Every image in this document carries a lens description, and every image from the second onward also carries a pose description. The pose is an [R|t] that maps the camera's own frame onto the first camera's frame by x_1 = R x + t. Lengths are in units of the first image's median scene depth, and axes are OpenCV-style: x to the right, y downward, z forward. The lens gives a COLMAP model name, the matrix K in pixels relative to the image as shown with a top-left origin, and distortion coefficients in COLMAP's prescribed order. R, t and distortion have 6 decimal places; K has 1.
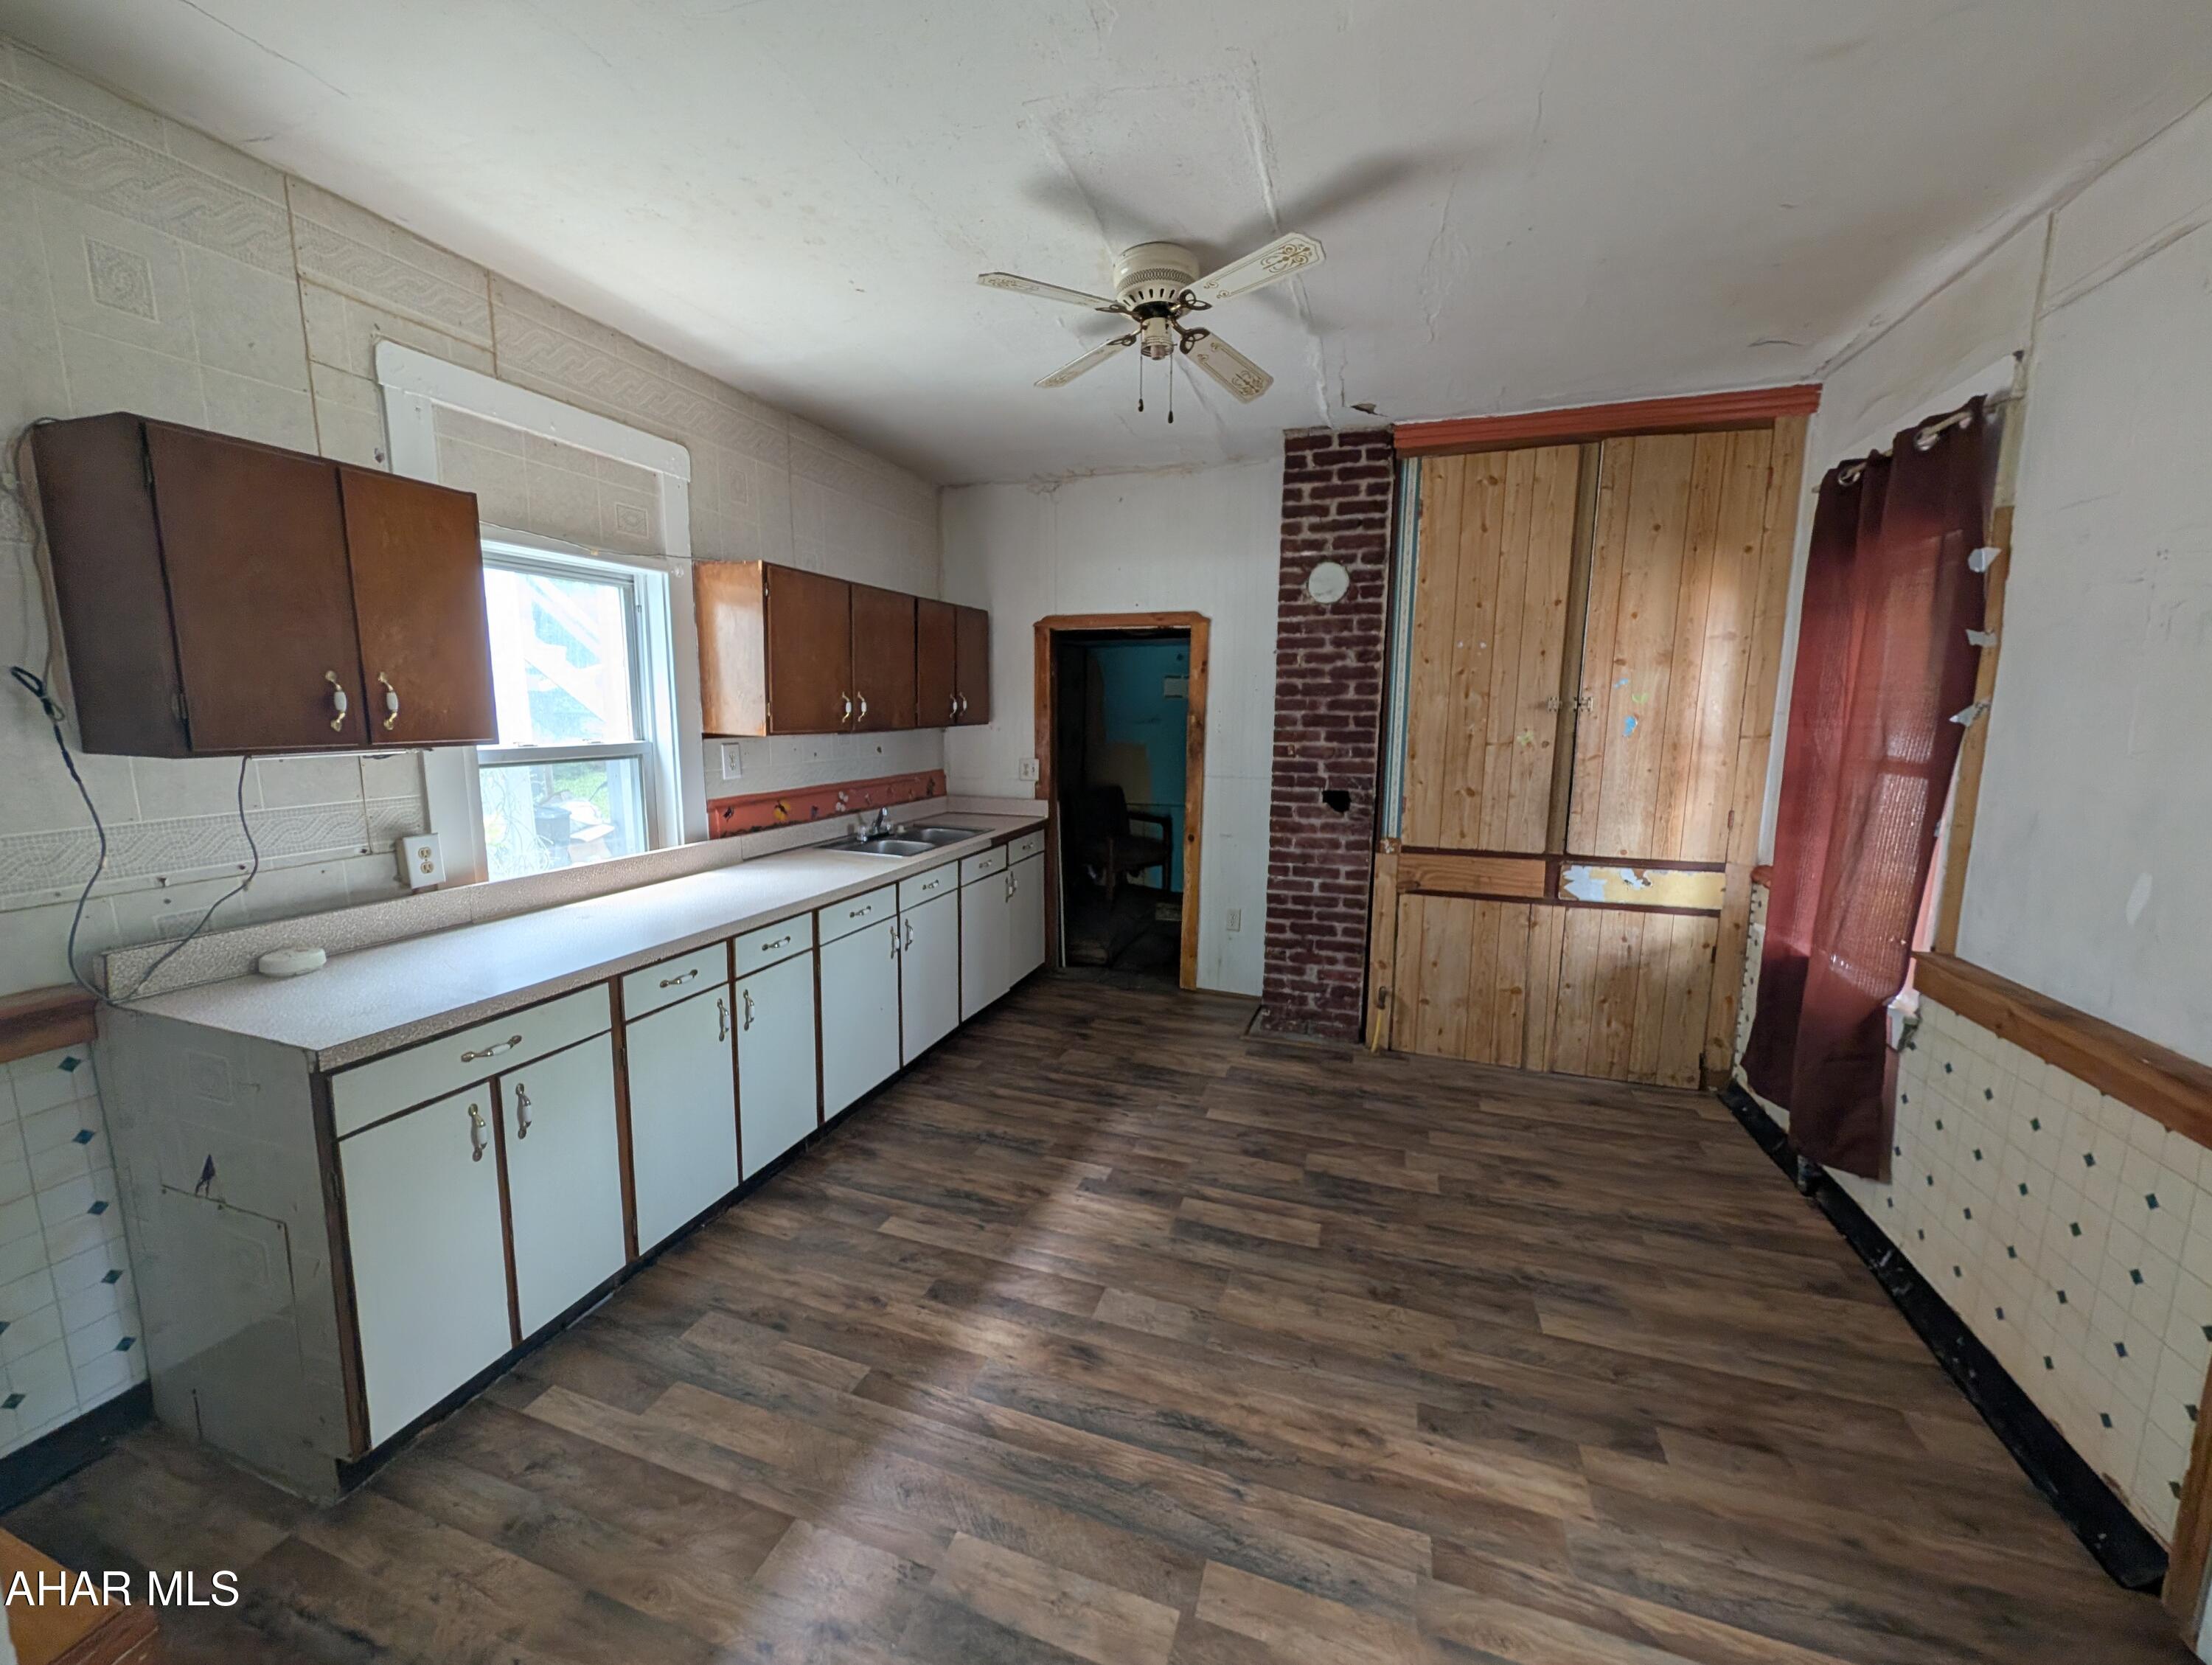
lens RADIAL K [[852.0, 0, 1105.8], [0, 852.0, 825.9], [0, 0, 1]] dist [0.000342, 0.000492]
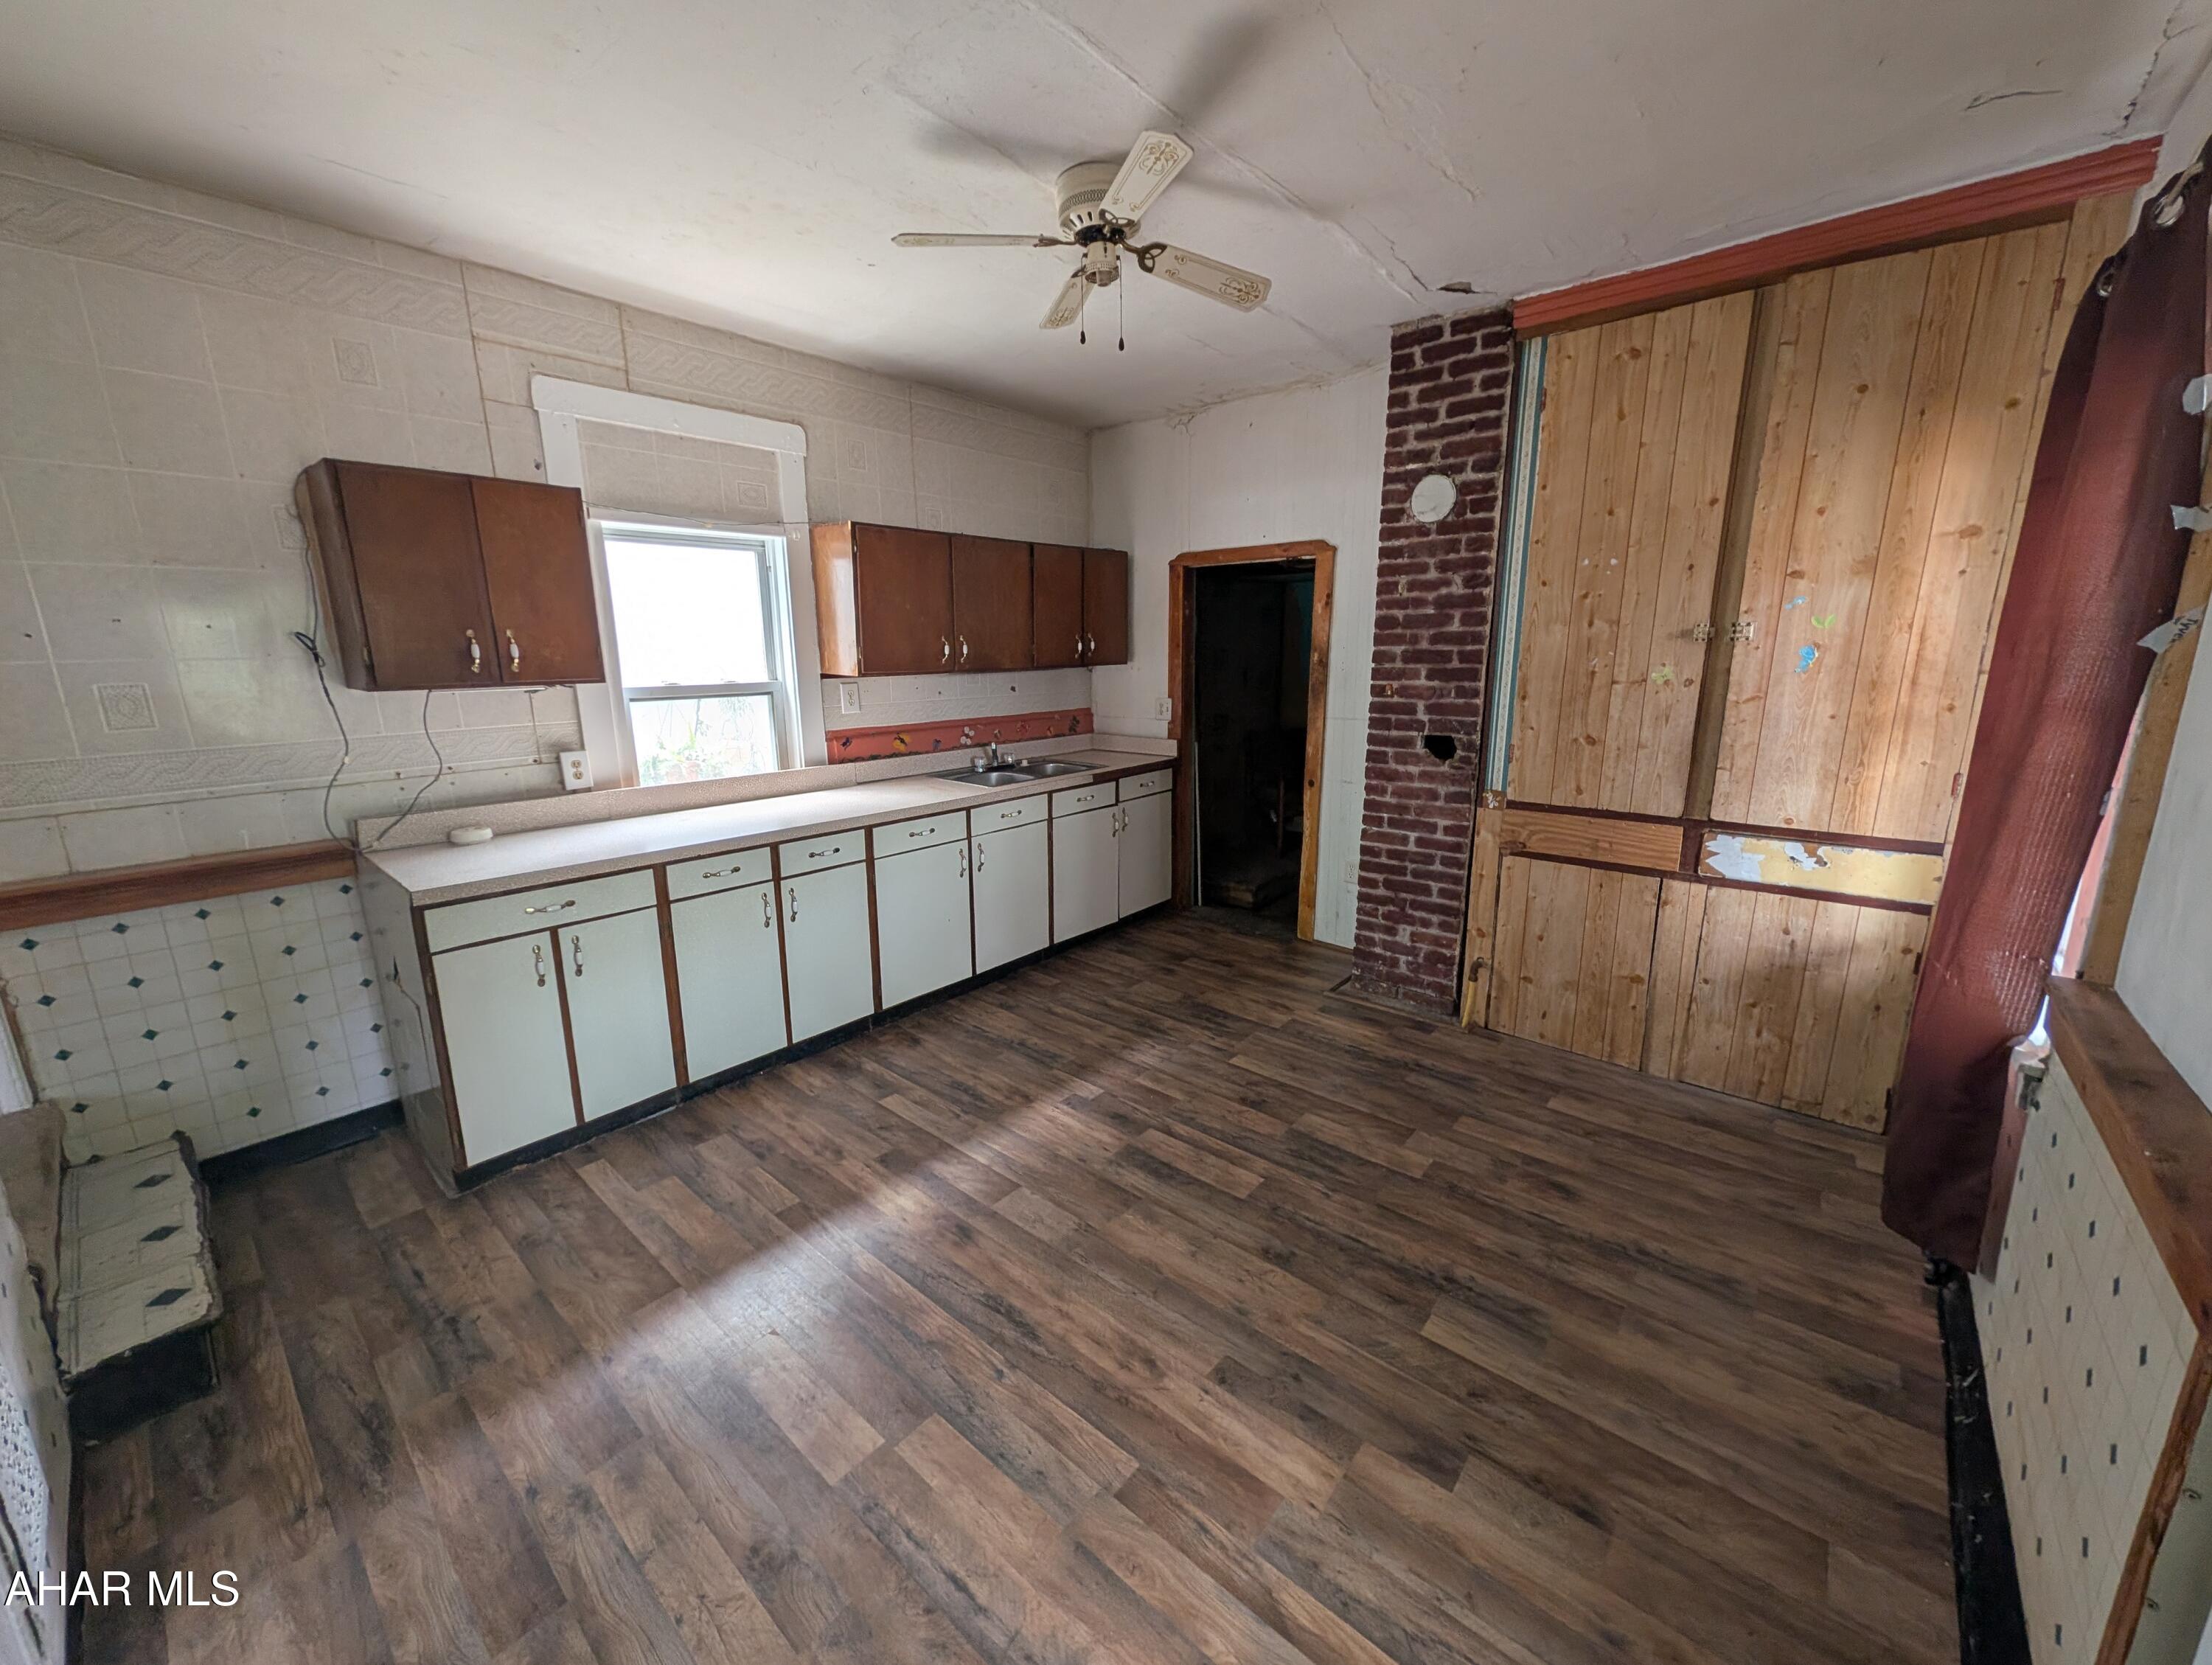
lens RADIAL K [[852.0, 0, 1105.8], [0, 852.0, 826.7], [0, 0, 1]] dist [0.000342, 0.000492]
pose [[0.927532, 0.061167, -0.368704, 0.362420], [-0.035741, 0.996512, 0.075408, -0.001139], [0.372031, -0.056766, 0.926483, 0.045004]]
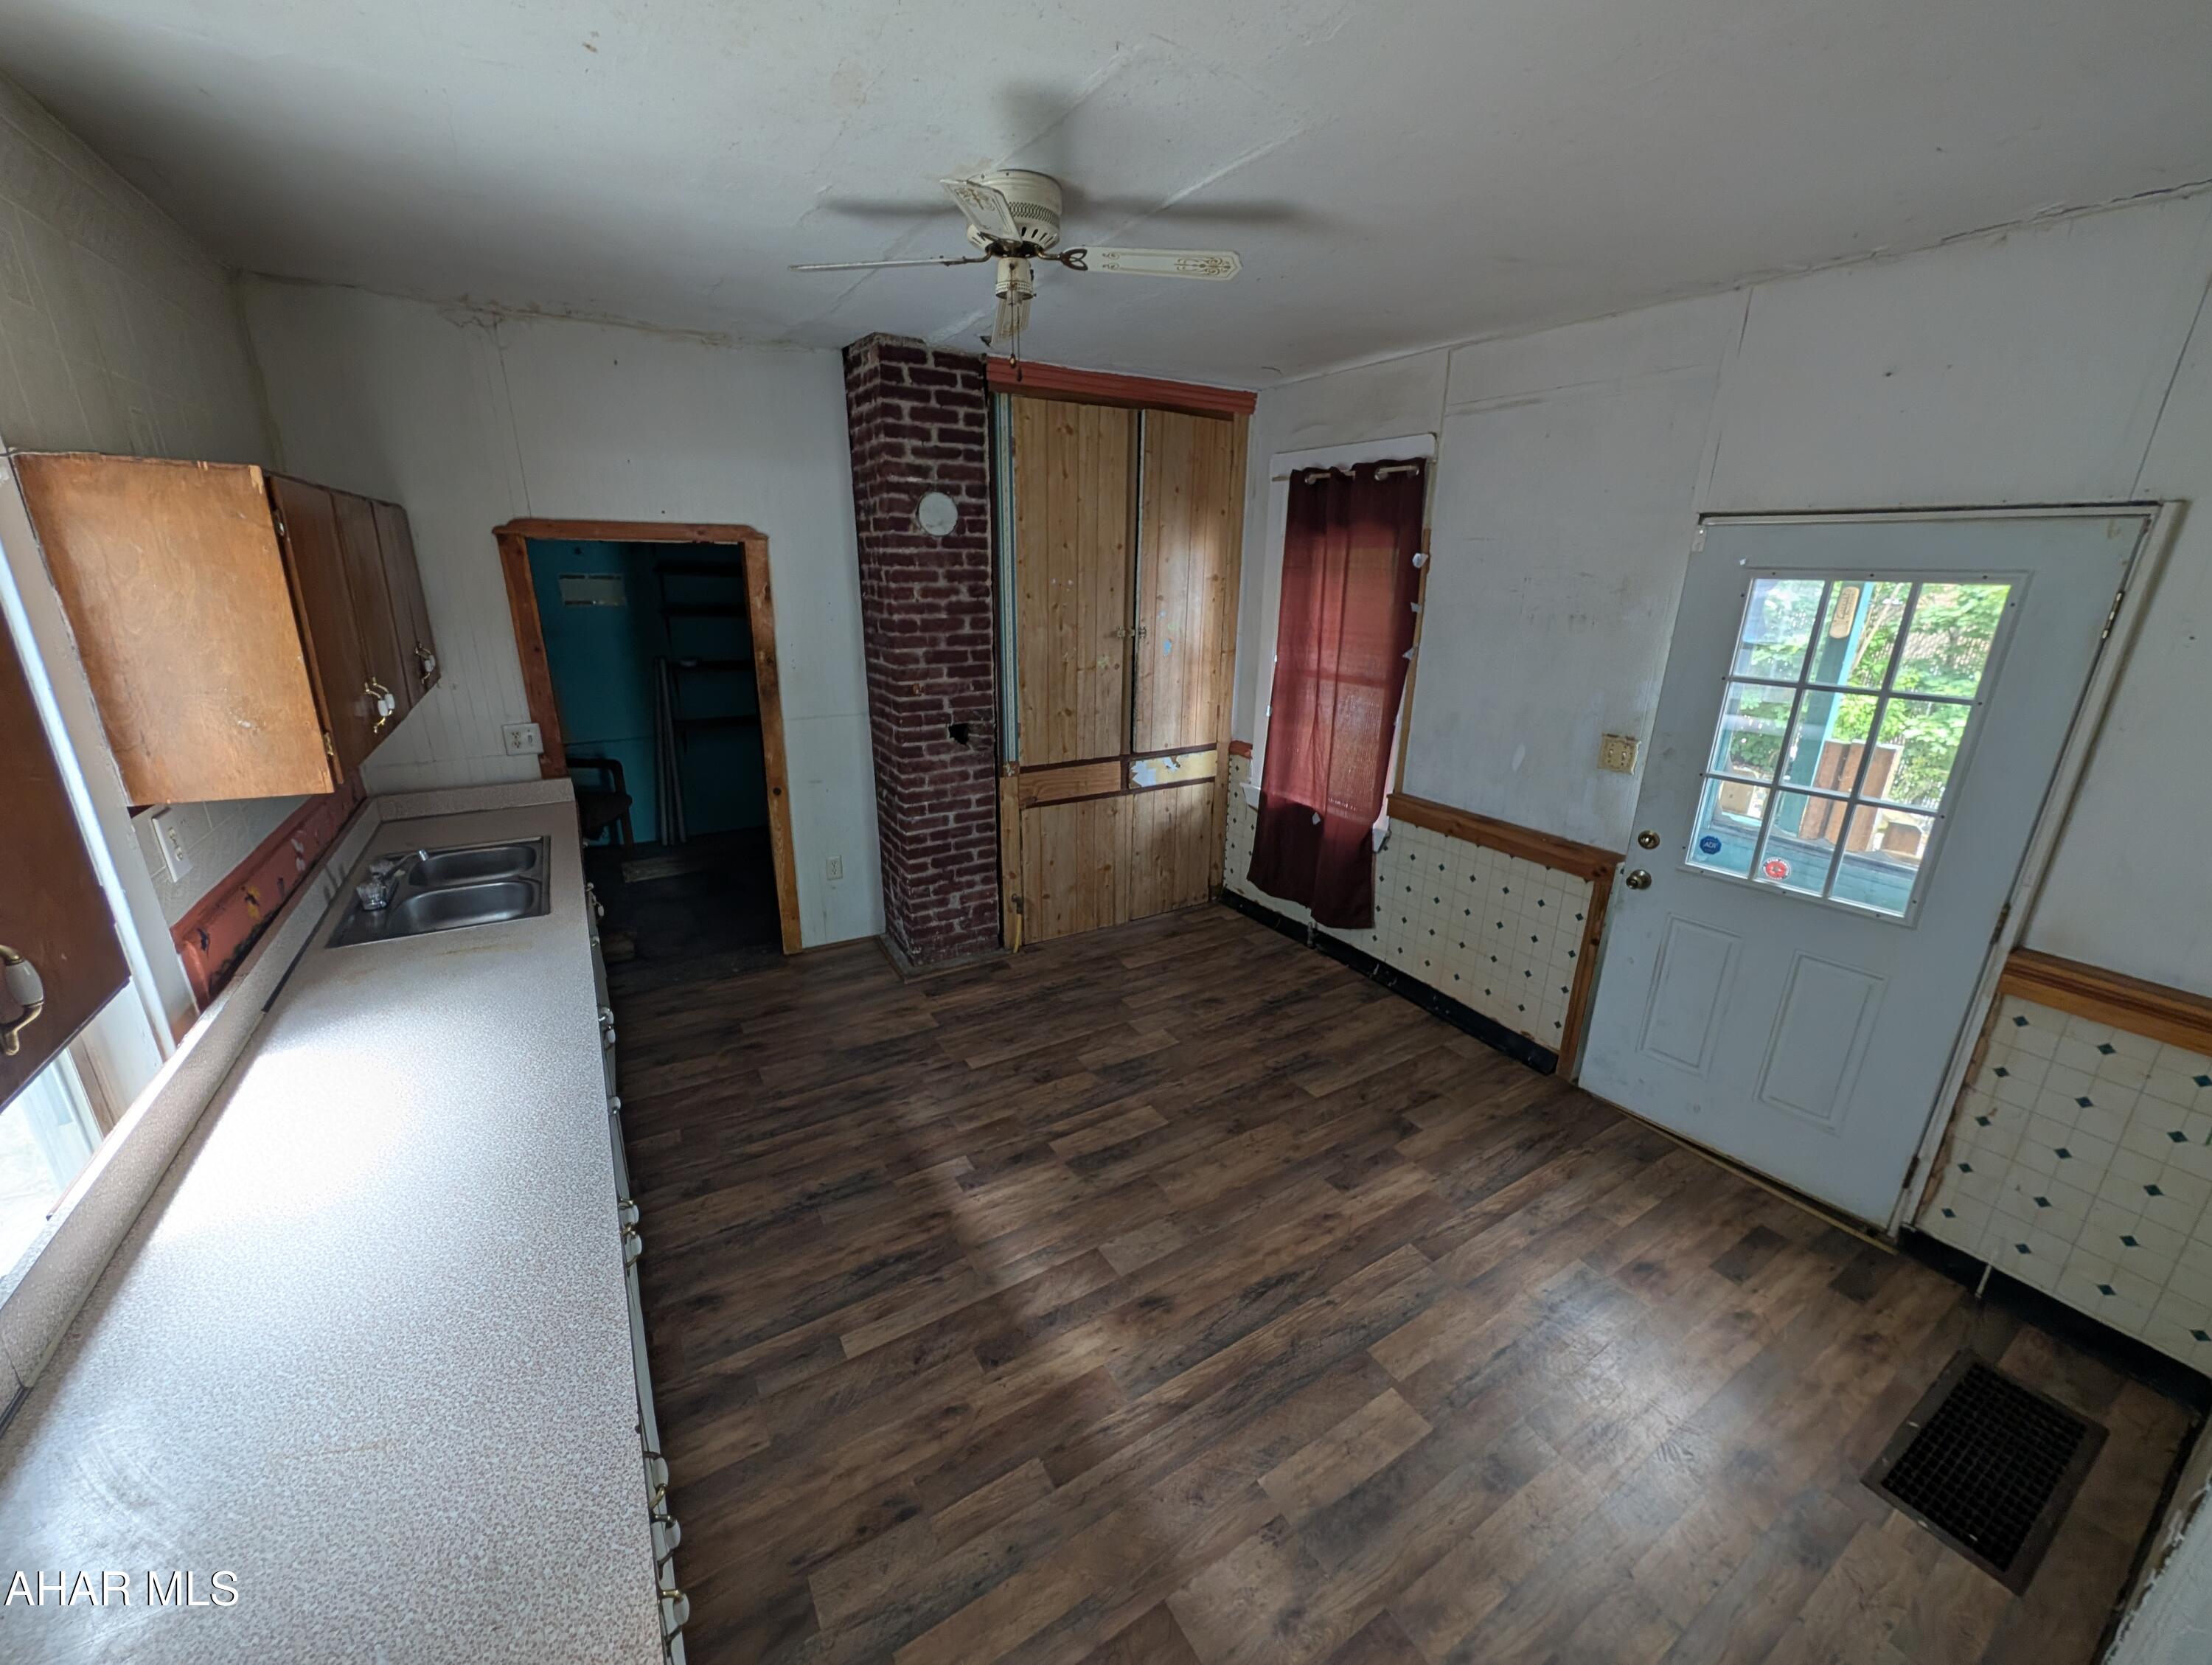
lens RADIAL K [[852.0, 0, 1109.0], [0, 852.0, 826.9], [0, 0, 1]] dist [0.000342, 0.000492]
pose [[0.637711, -0.227129, 0.736028, -0.508152], [0.098282, 0.971721, 0.214708, -0.158642], [-0.763980, -0.064583, 0.642000, 0.253078]]
